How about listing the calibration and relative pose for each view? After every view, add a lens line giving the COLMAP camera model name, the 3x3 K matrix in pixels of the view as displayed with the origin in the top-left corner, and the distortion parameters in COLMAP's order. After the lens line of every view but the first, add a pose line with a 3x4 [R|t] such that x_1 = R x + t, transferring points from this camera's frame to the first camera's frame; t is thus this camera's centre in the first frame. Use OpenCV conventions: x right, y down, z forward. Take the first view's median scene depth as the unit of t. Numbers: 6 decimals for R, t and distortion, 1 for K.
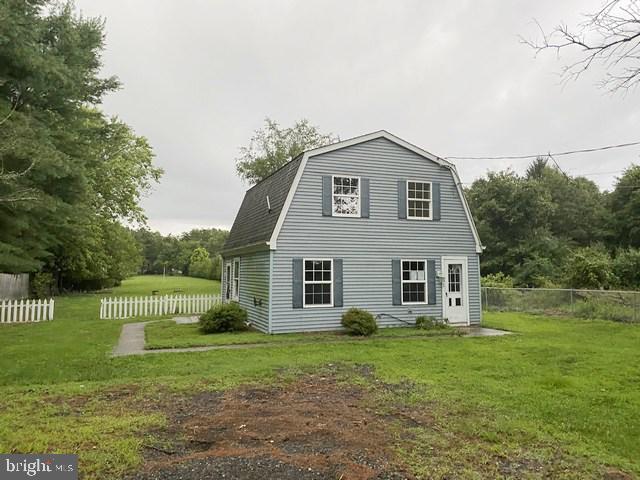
lens RADIAL K [[488.1, 0, 327.5], [0, 488.1, 234.5], [0, 0, 1]] dist [0.008864, 0.000976]
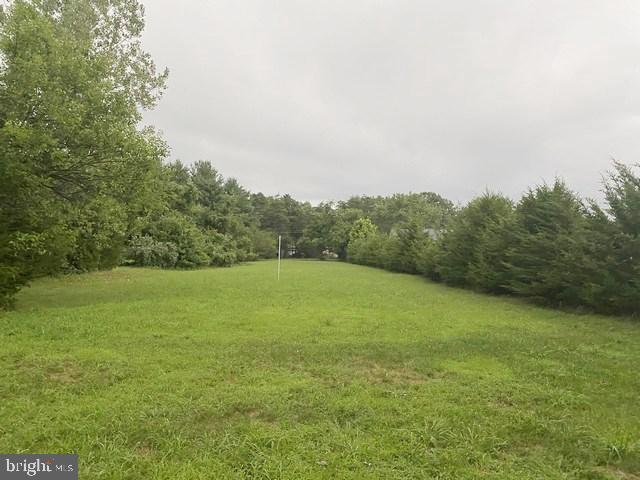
lens RADIAL K [[487.9, 0, 320.0], [0, 487.9, 240.0], [0, 0, 1]] dist [0.010075, -0.002569]
pose [[0.945967, 0.005879, -0.324210, -0.100022], [0.007155, 0.999214, 0.038995, 0.029357], [0.324184, -0.039208, 0.945181, 0.350678]]
